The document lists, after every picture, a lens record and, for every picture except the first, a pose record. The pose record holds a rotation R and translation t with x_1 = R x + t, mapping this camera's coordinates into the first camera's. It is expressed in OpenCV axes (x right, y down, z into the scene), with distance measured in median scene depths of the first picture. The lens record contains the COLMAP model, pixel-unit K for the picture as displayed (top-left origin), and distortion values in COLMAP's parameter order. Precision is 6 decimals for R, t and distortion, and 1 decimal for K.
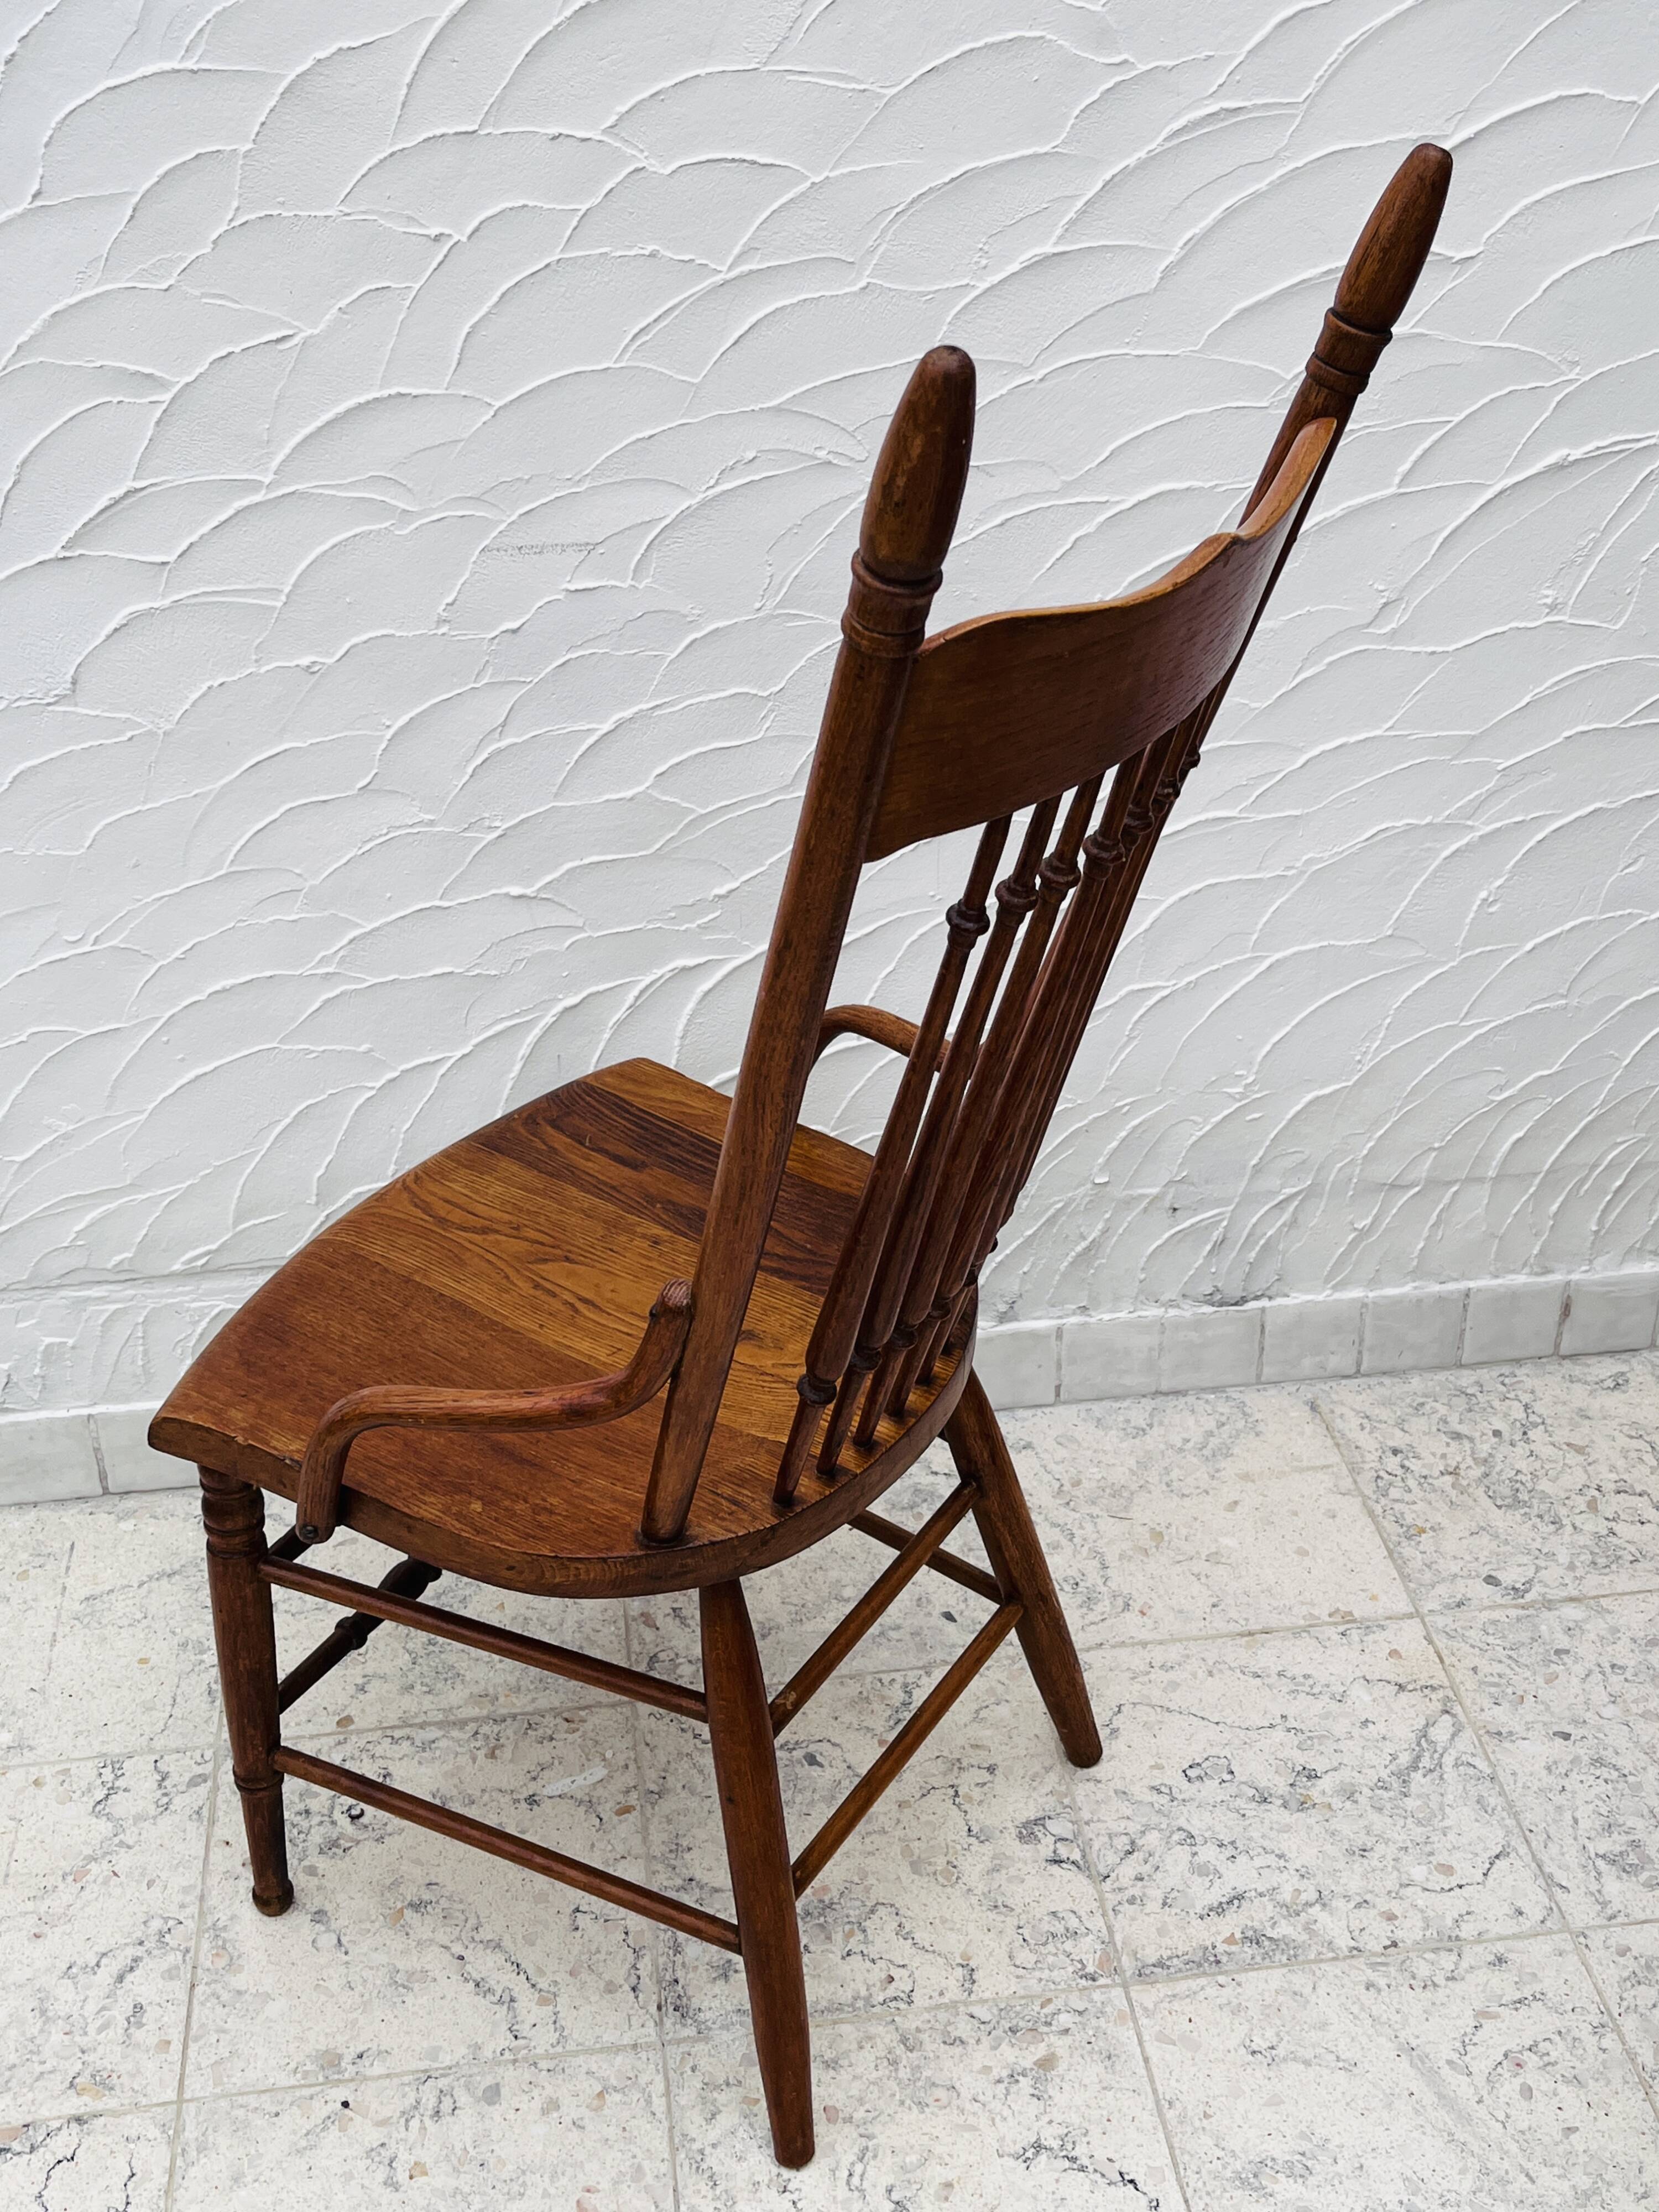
lens RADIAL K [[2490.4, 0, 850.4], [0, 2490.4, 1108.3], [0, 0, 1]] dist [0.028987, 0.000000]
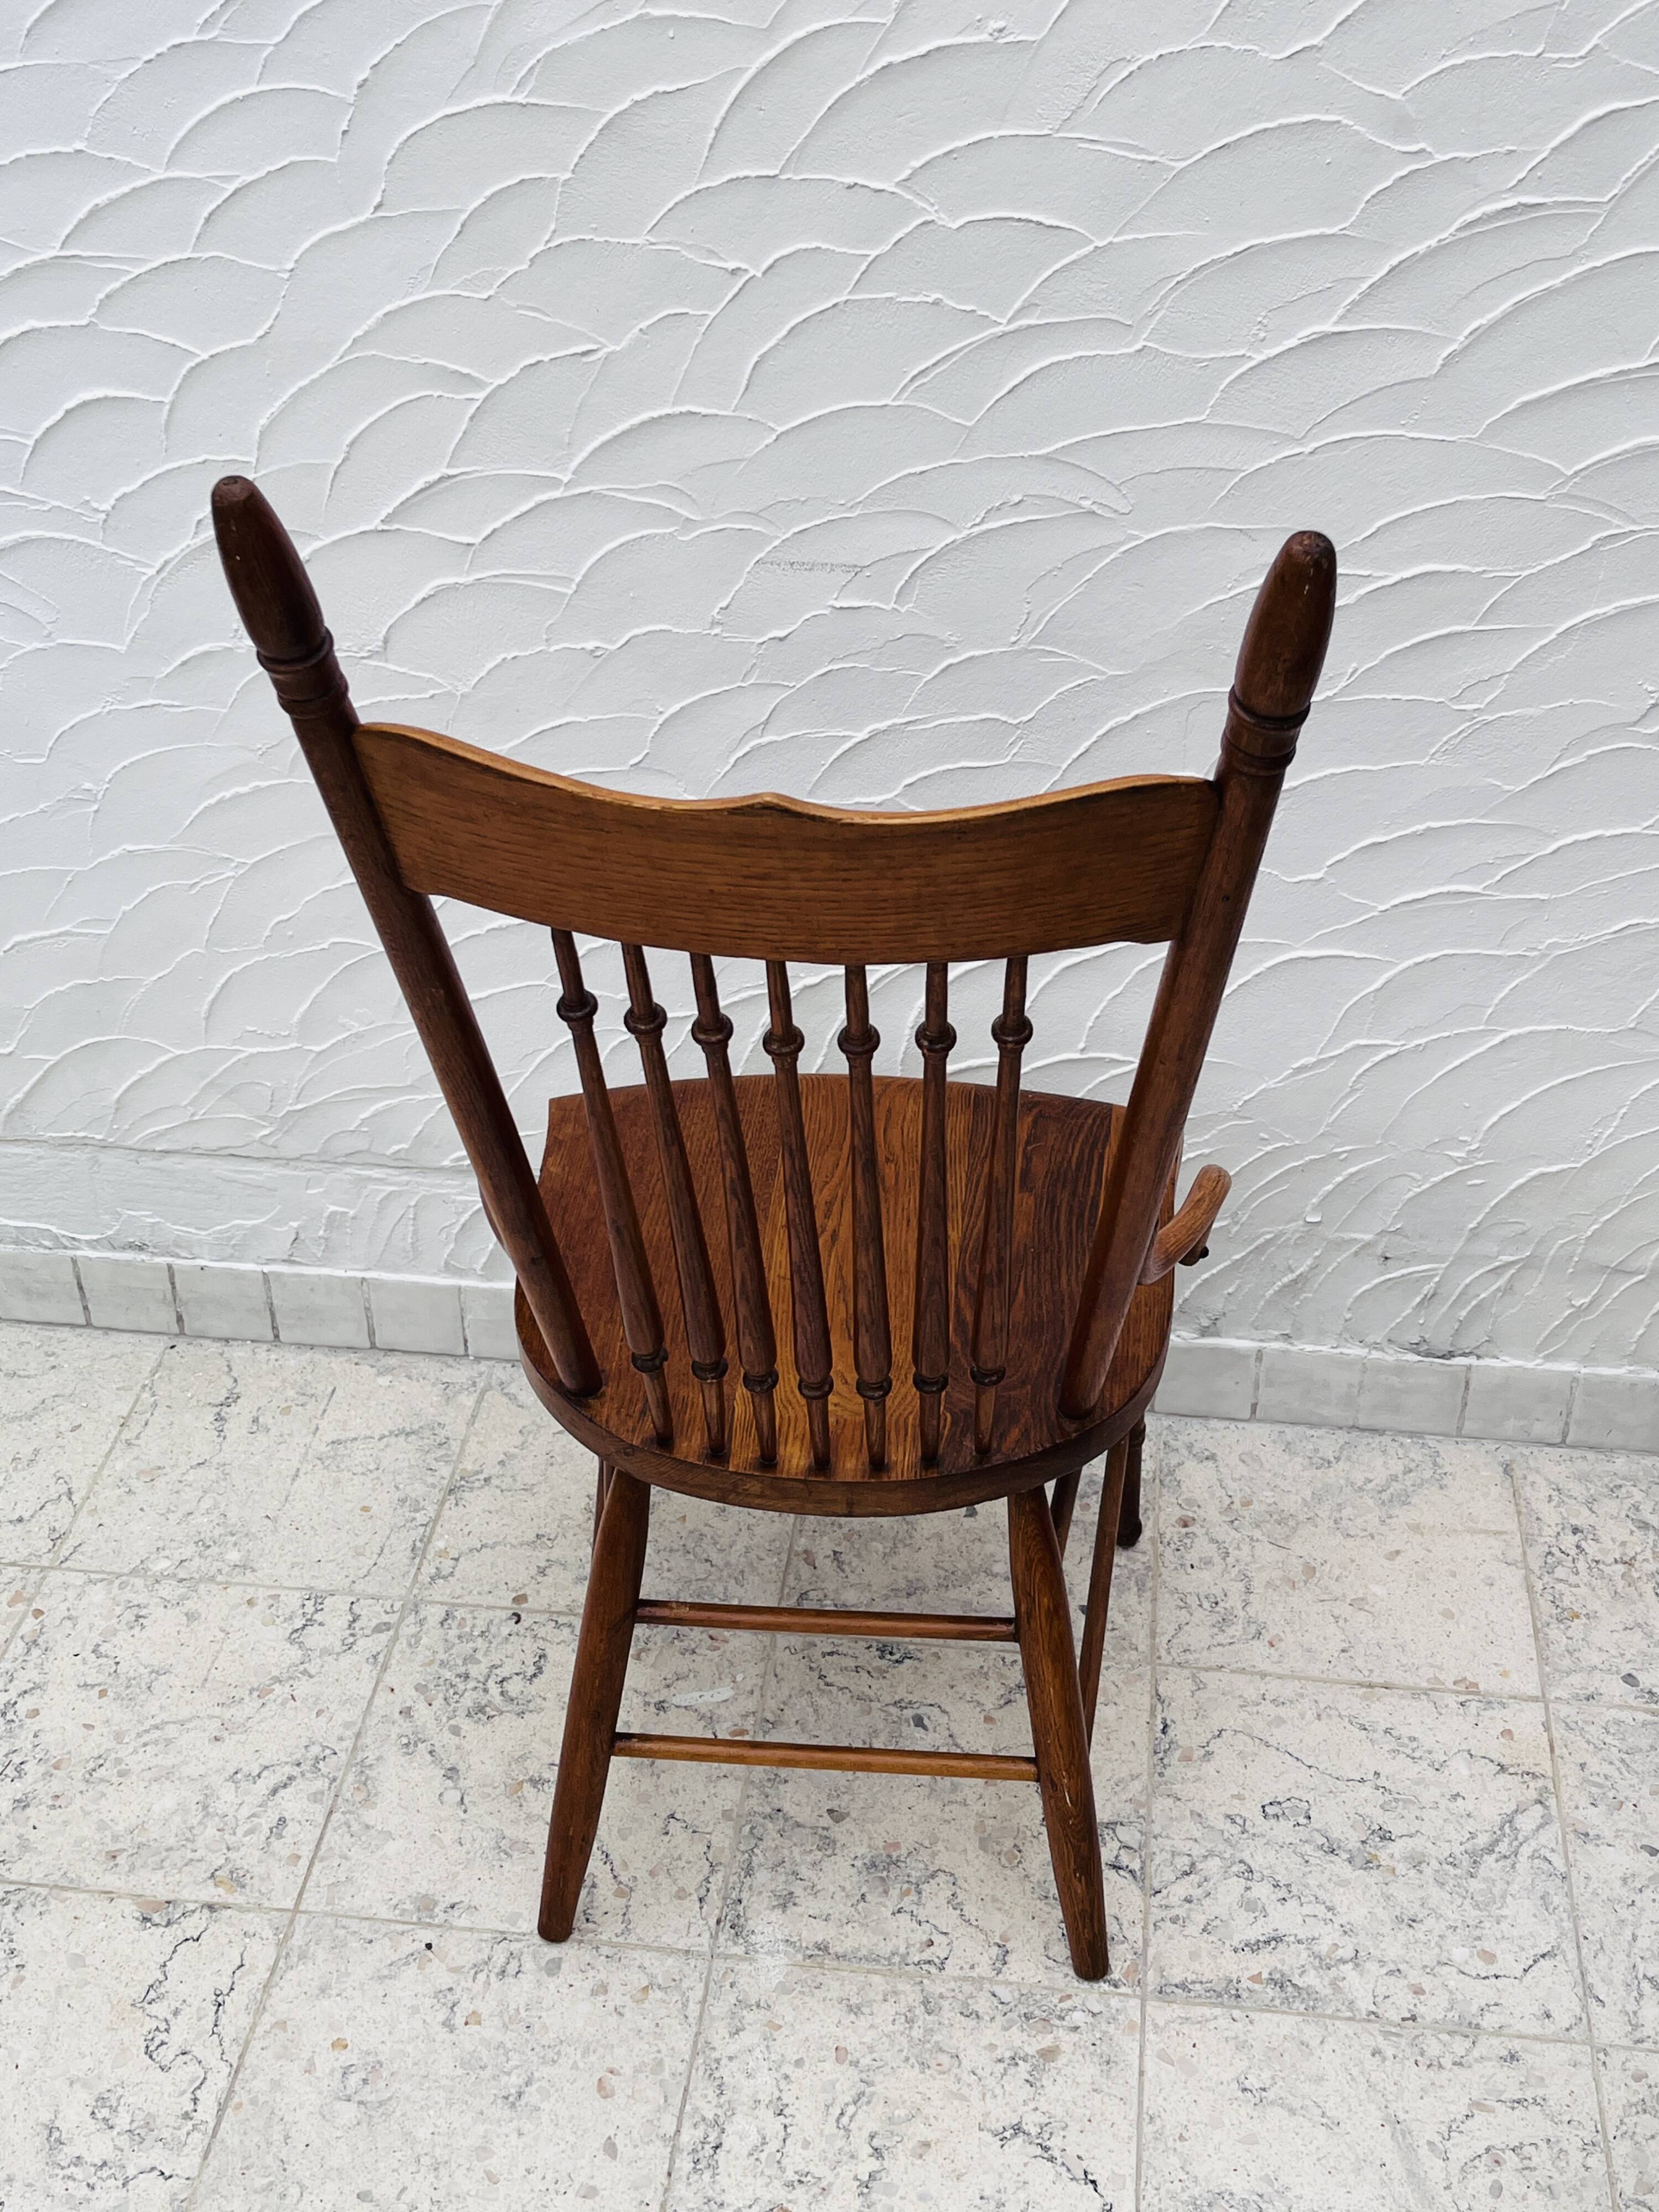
lens RADIAL K [[2490.4, 0, 863.2], [0, 2490.4, 1123.3], [0, 0, 1]] dist [0.028987, 0.000000]
pose [[0.967509, 0.155677, -0.199227, 0.140648], [-0.140651, 0.986180, 0.087559, -0.085824], [0.210105, -0.056693, 0.976034, -0.034898]]
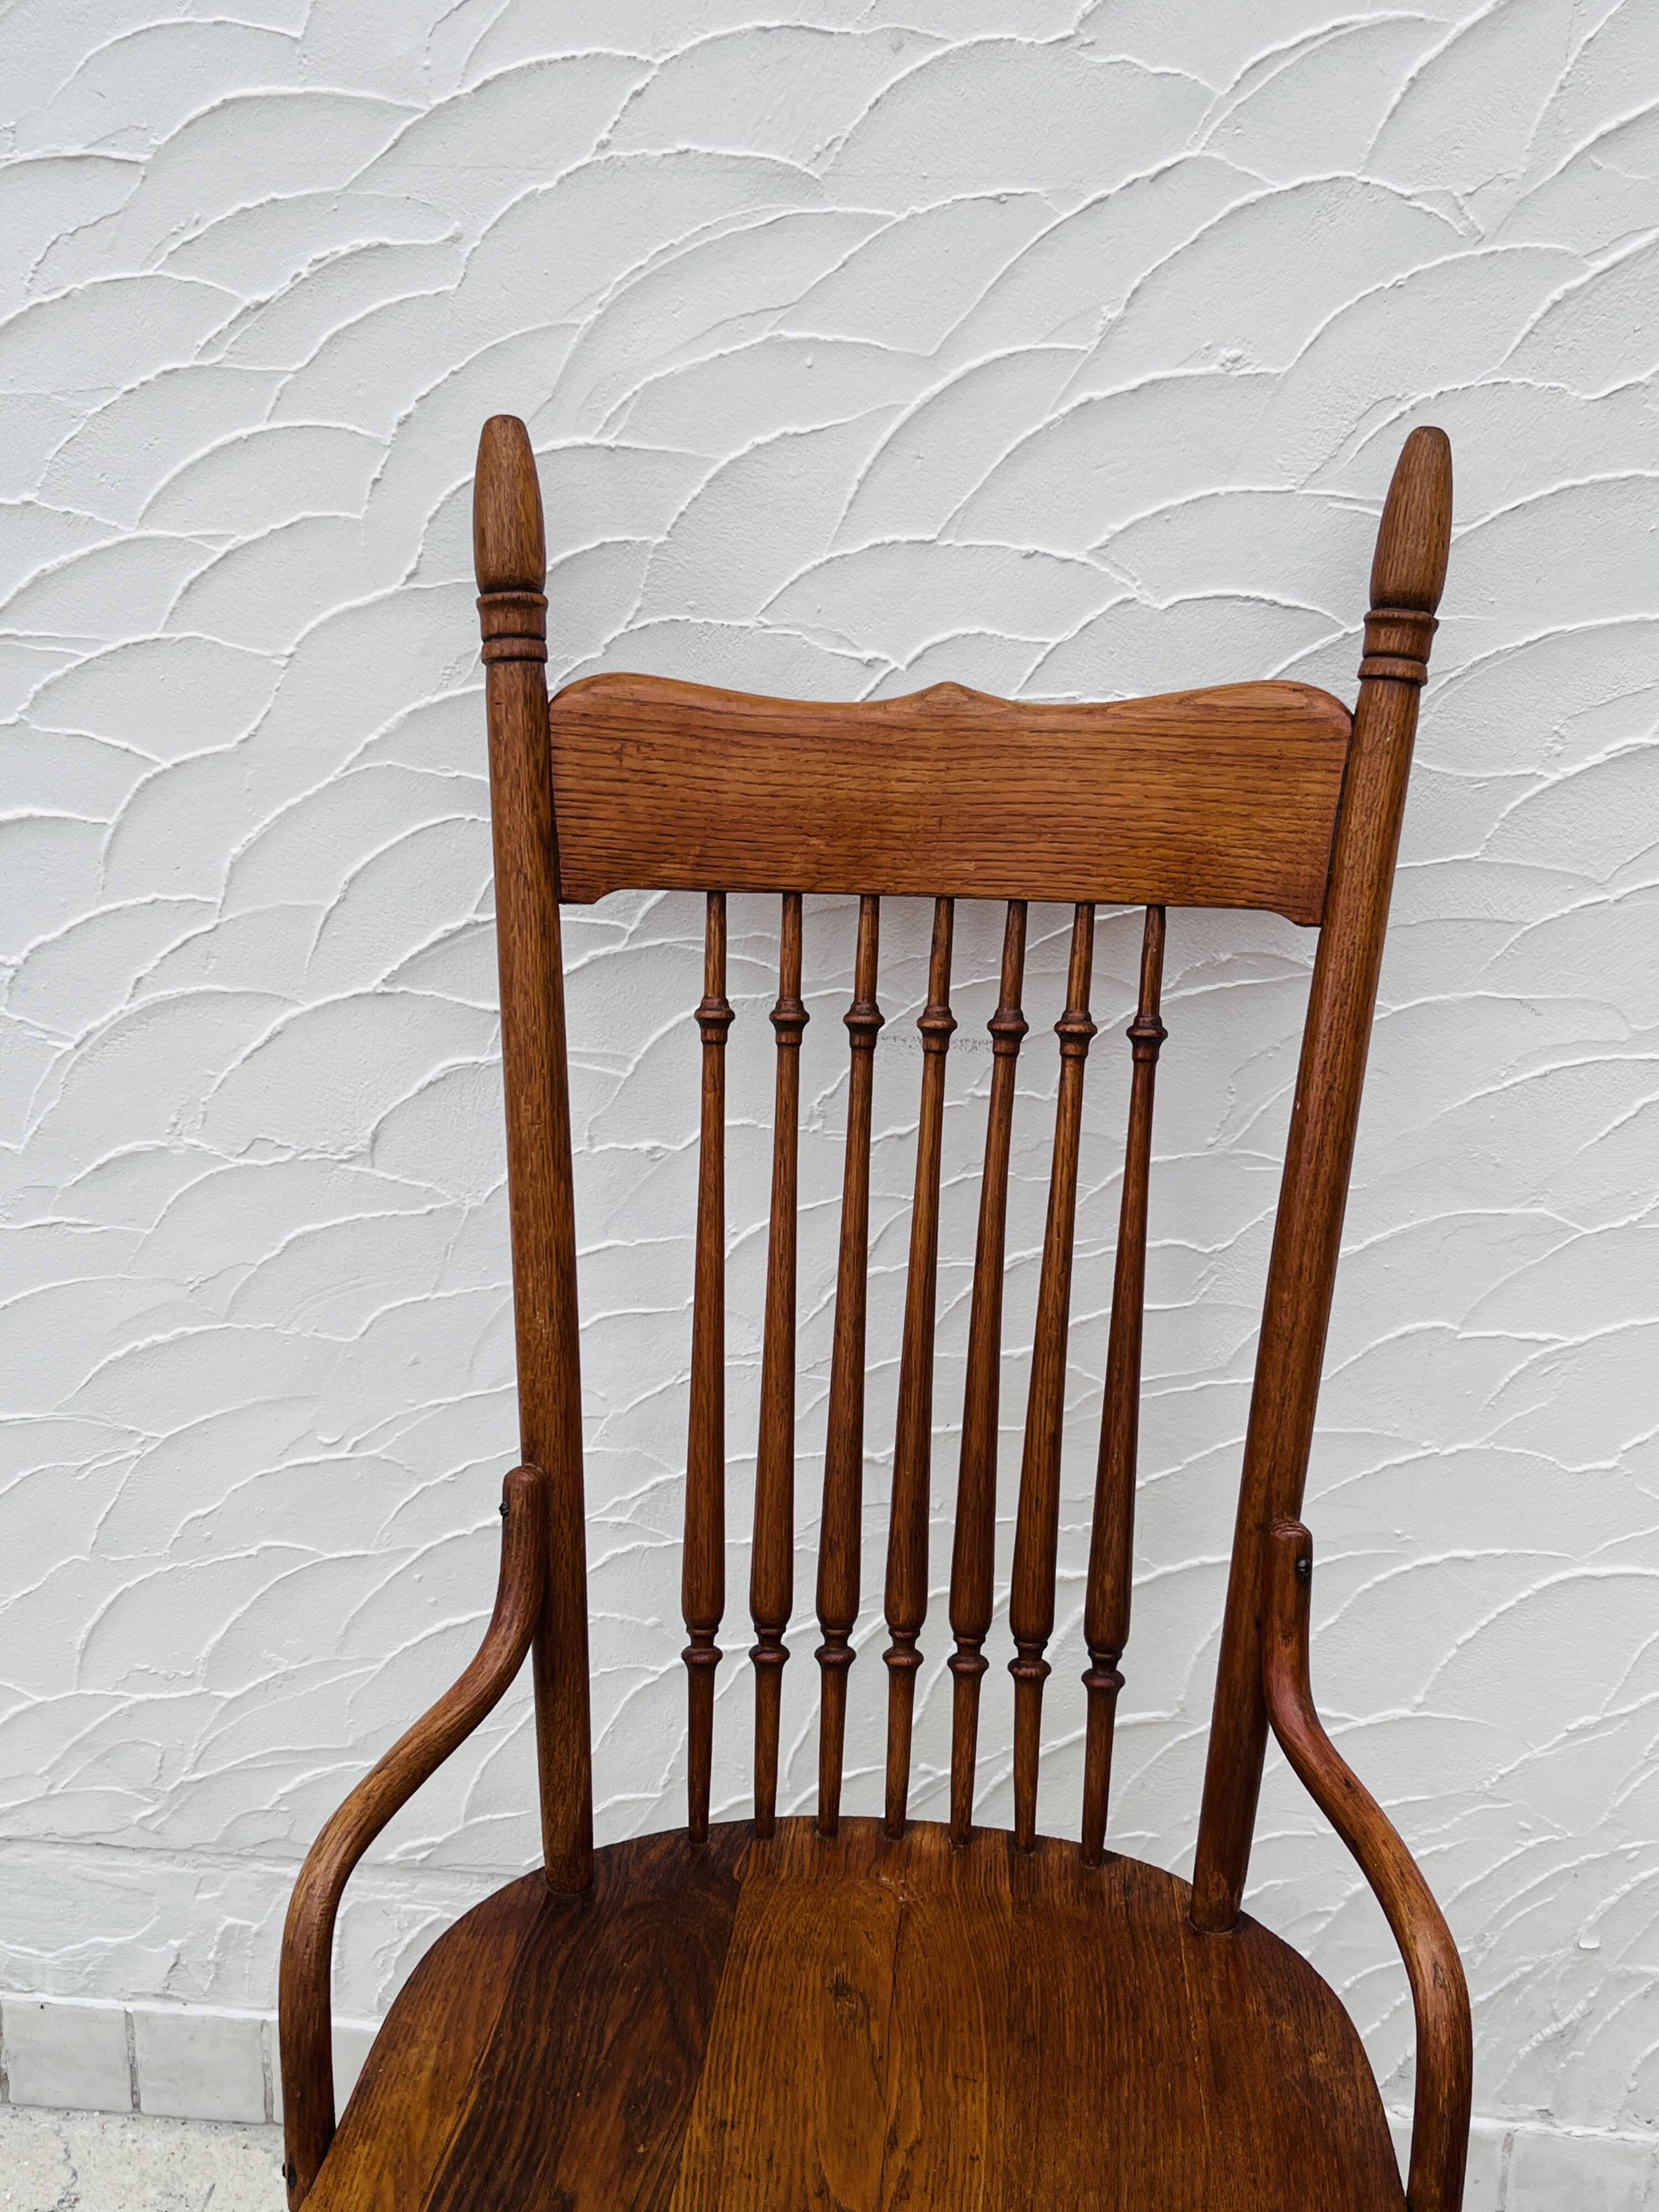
lens RADIAL K [[2490.4, 0, 826.8], [0, 2490.4, 1110.3], [0, 0, 1]] dist [0.028987, 0.000000]
pose [[0.974121, 0.113287, -0.195587, -0.003186], [-0.149369, 0.972096, -0.180883, -0.051813], [0.169638, 0.205416, 0.963860, 0.223575]]
